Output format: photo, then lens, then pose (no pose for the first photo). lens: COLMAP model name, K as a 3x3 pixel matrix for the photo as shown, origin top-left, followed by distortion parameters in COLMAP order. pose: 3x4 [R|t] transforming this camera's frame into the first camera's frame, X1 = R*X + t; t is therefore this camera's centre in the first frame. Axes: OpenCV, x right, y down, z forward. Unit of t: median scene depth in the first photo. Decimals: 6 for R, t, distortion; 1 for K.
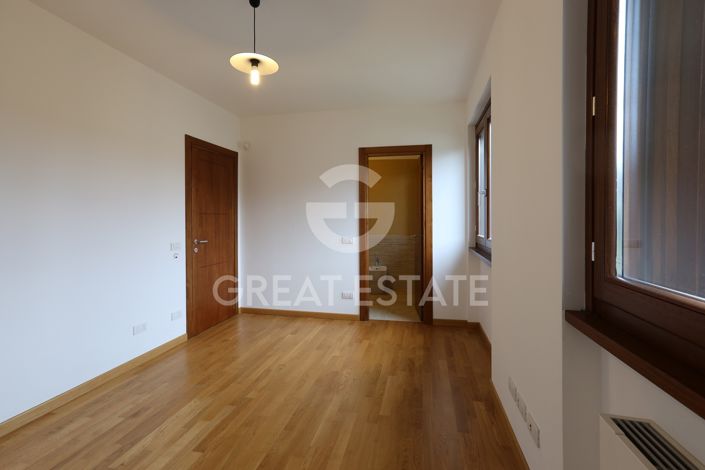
lens RADIAL K [[327.4, 0, 363.0], [0, 327.4, 222.5], [0, 0, 1]] dist [0.002002, 0.000560]
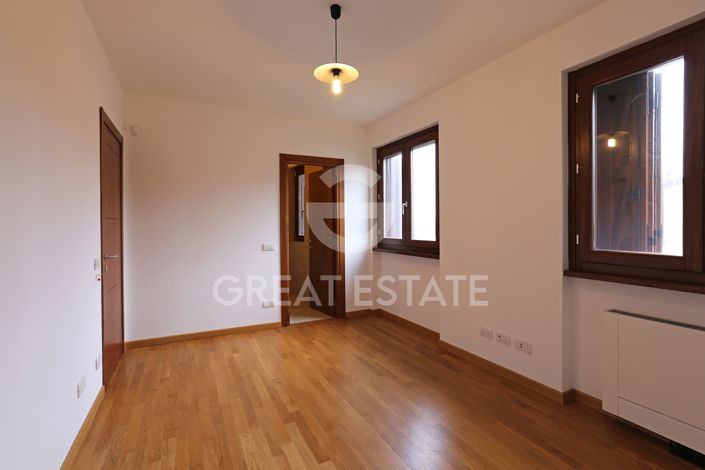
lens RADIAL K [[327.4, 0, 363.0], [0, 327.4, 222.5], [0, 0, 1]] dist [0.002002, 0.000560]
pose [[0.779191, 0.004729, 0.626769, -0.594505], [0.008886, 0.999788, -0.018591, 0.005225], [-0.626724, 0.020056, 0.778983, 0.093456]]
